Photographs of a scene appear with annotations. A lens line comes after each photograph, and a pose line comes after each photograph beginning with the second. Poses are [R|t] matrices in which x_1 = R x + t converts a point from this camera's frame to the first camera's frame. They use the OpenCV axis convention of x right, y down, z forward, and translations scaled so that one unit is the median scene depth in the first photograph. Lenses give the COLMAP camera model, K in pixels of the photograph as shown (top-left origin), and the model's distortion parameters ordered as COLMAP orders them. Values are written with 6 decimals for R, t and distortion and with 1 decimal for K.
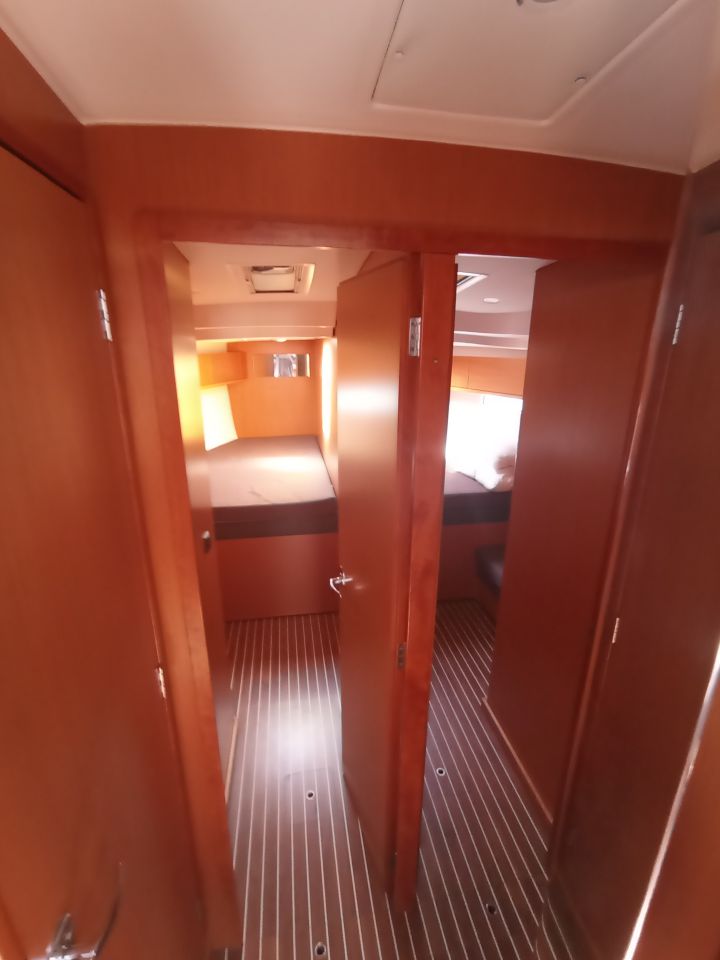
lens RADIAL K [[433.8, 0, 359.8], [0, 433.8, 478.9], [0, 0, 1]] dist [0.000192, -0.000519]
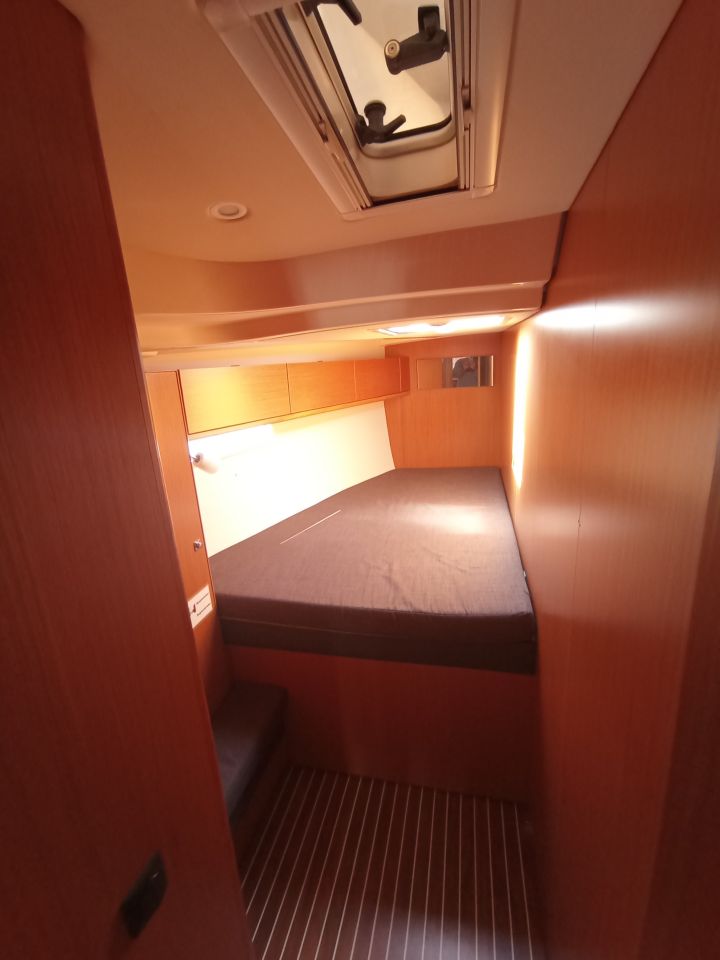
lens RADIAL K [[433.8, 0, 356.4], [0, 433.8, 479.0], [0, 0, 1]] dist [0.000192, -0.000519]
pose [[0.912869, 0.039690, -0.406318, -0.035690], [-0.048313, 0.998772, -0.010982, -0.081787], [0.405383, 0.029655, 0.913666, 0.343586]]
